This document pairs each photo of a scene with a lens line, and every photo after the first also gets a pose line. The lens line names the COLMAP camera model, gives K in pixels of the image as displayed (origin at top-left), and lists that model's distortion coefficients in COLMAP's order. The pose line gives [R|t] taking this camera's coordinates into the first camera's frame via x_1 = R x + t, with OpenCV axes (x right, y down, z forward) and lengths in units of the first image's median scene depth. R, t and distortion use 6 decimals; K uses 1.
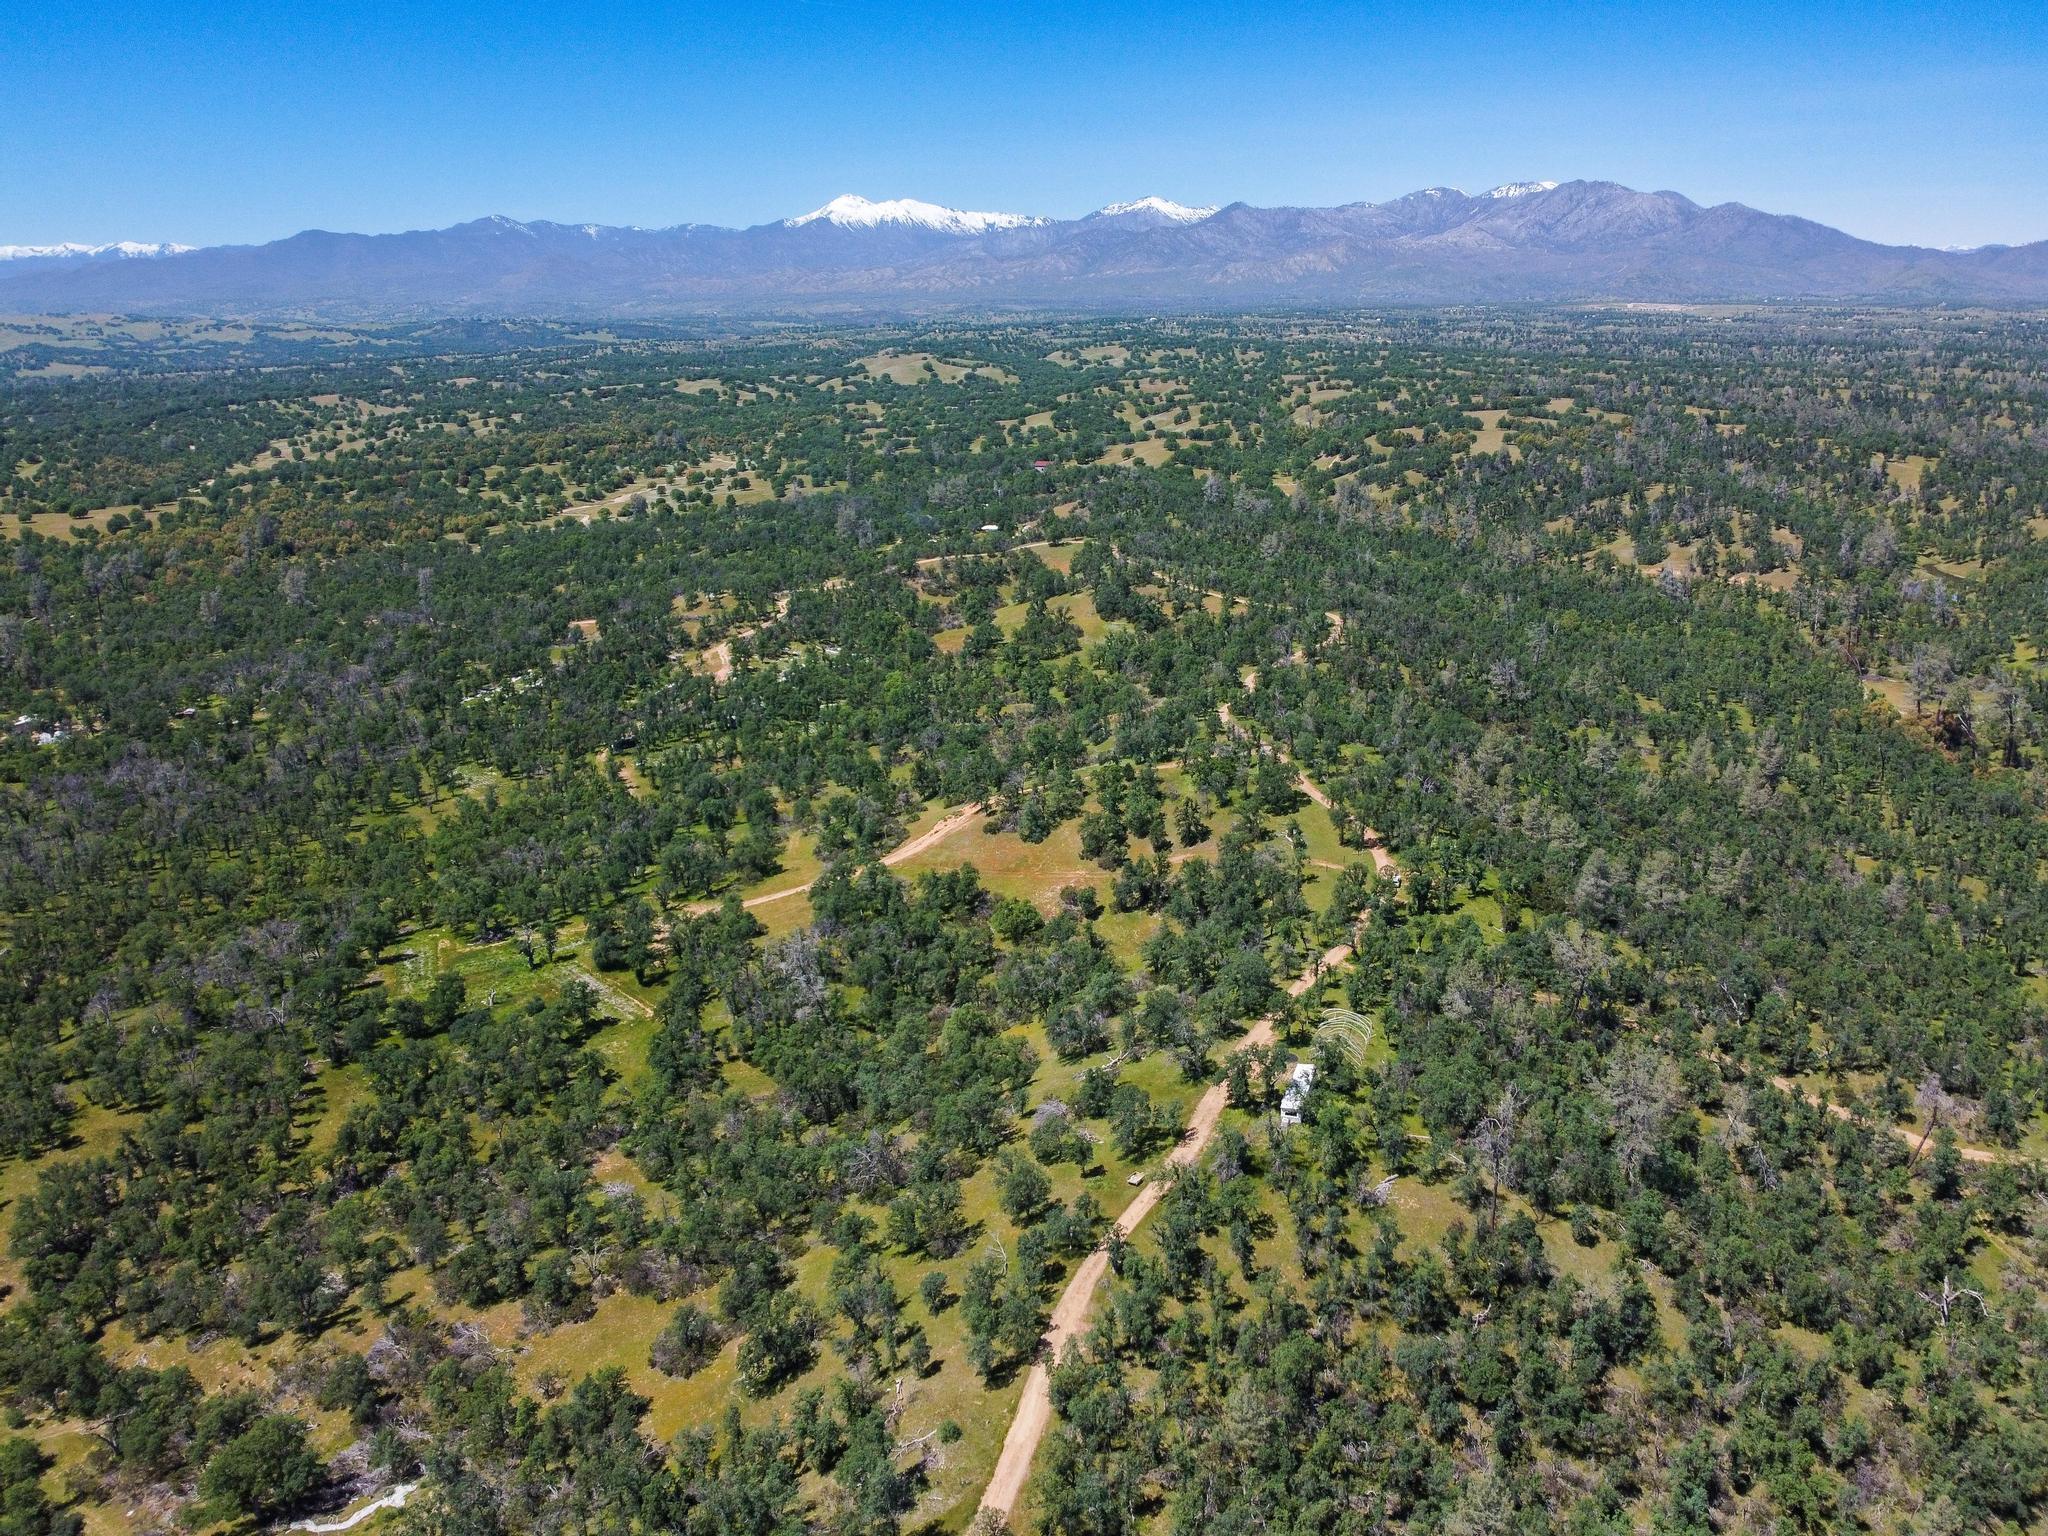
lens RADIAL K [[1553.2, 0, 1028.1], [0, 1553.2, 772.7], [0, 0, 1]] dist [0.000030, -0.003484]
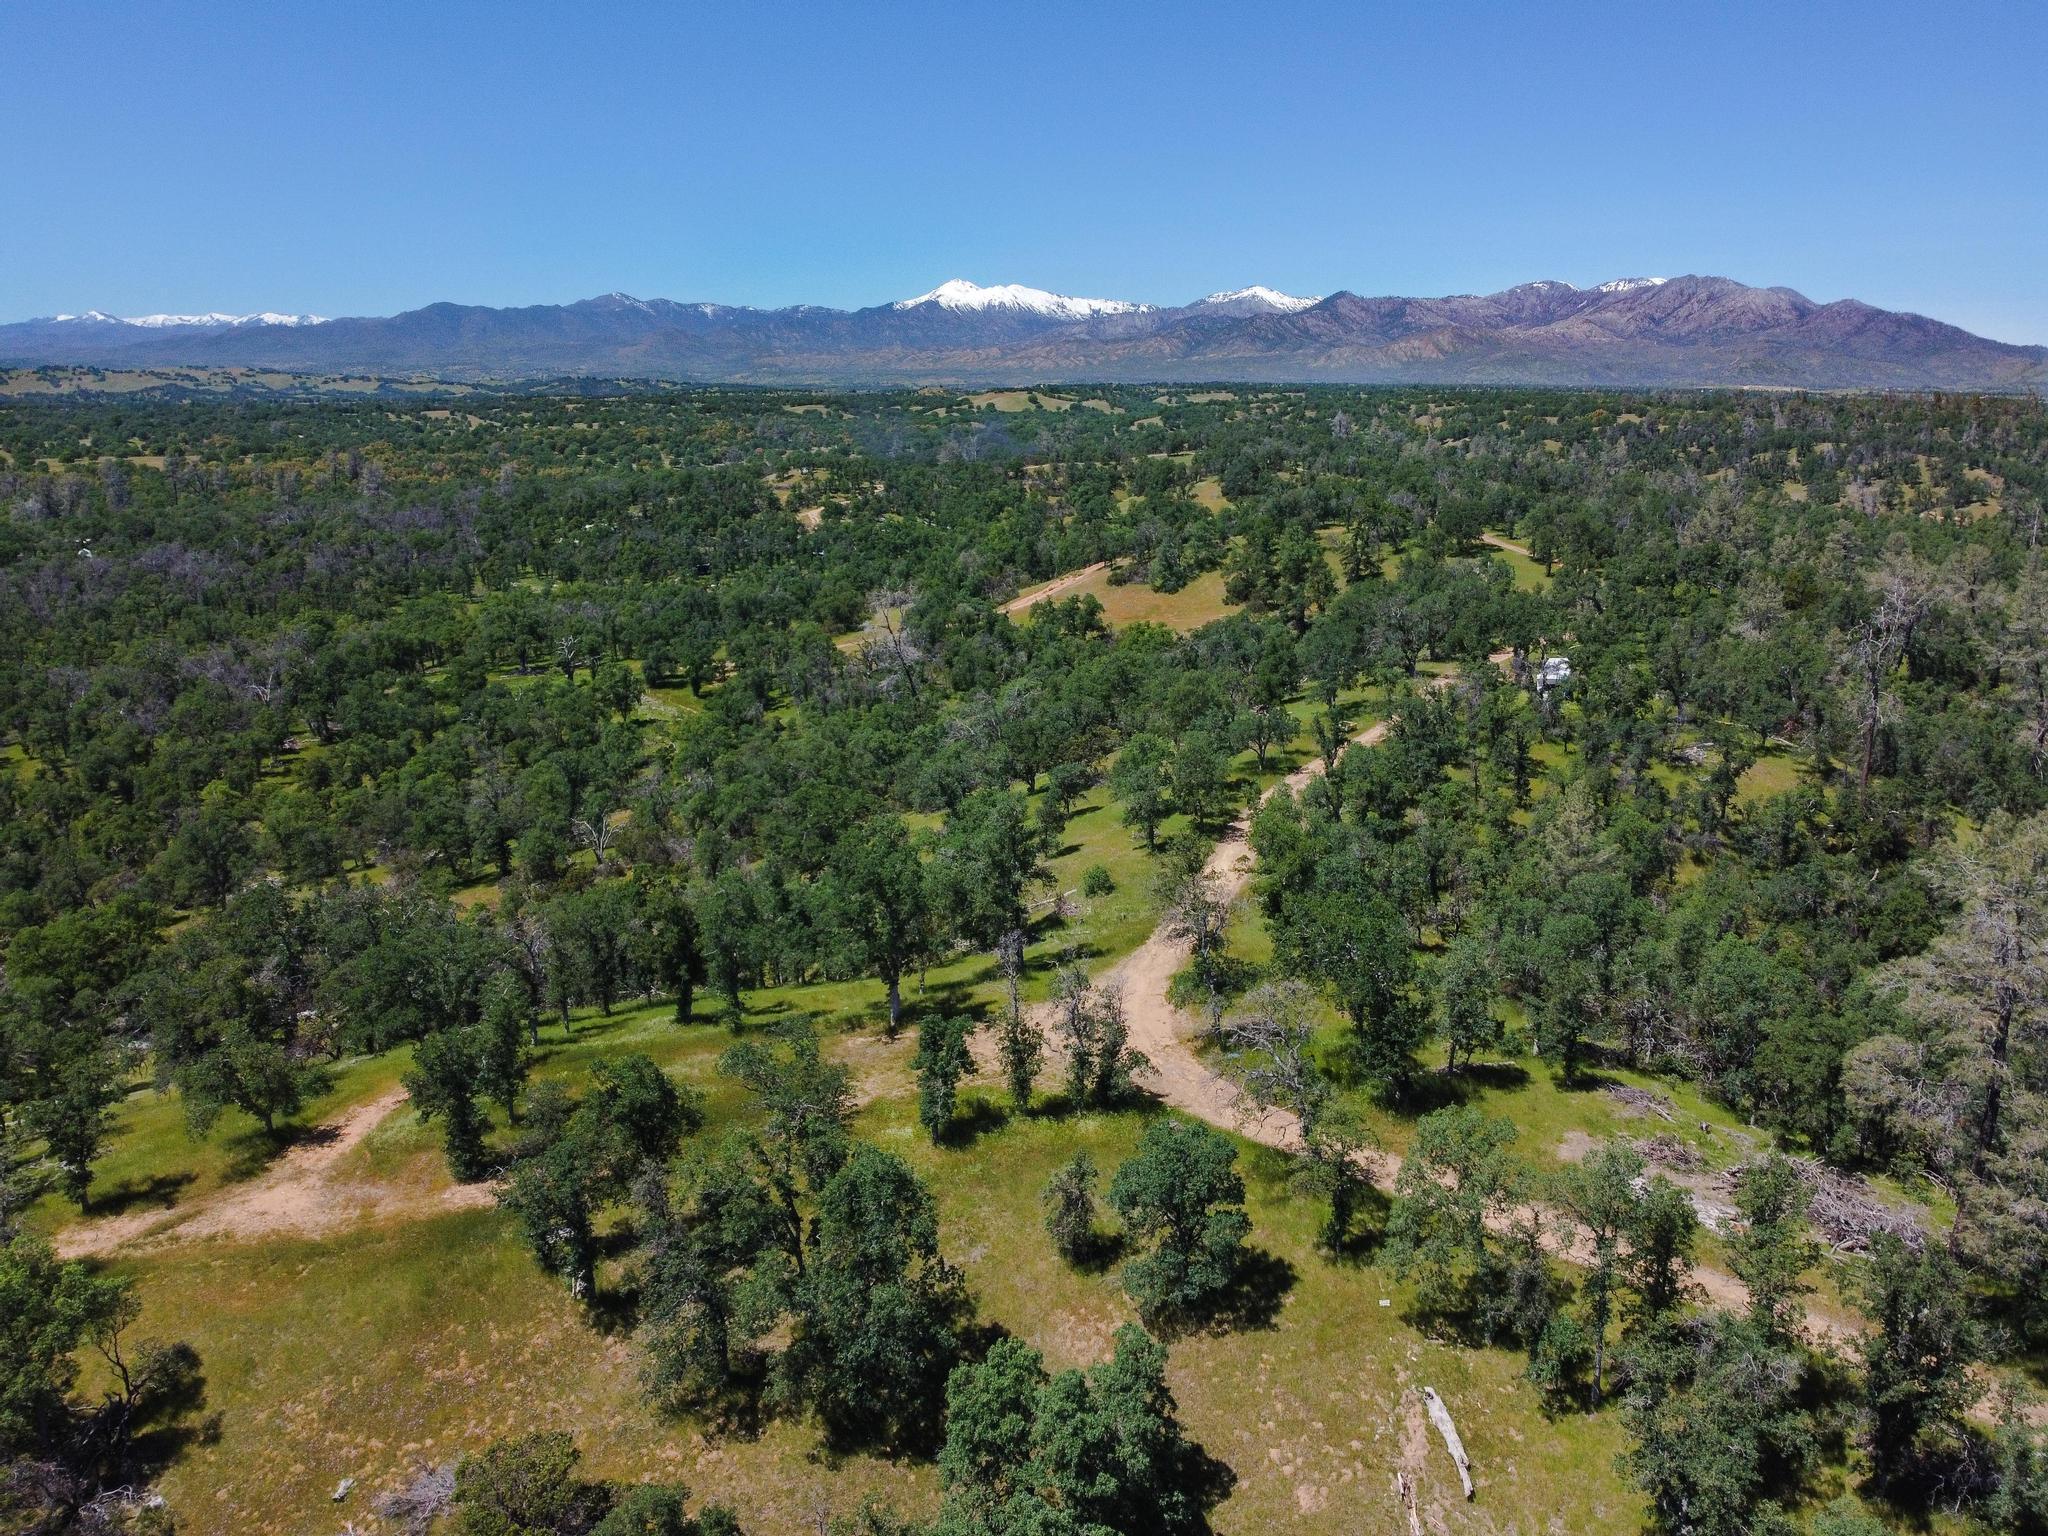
lens RADIAL K [[1553.2, 0, 1026.5], [0, 1553.2, 774.8], [0, 0, 1]] dist [0.000030, -0.003484]
pose [[0.997766, 0.032475, -0.058377, -0.021518], [-0.035494, 0.998045, -0.051448, 0.203685], [0.056592, 0.053406, 0.996968, 0.172800]]
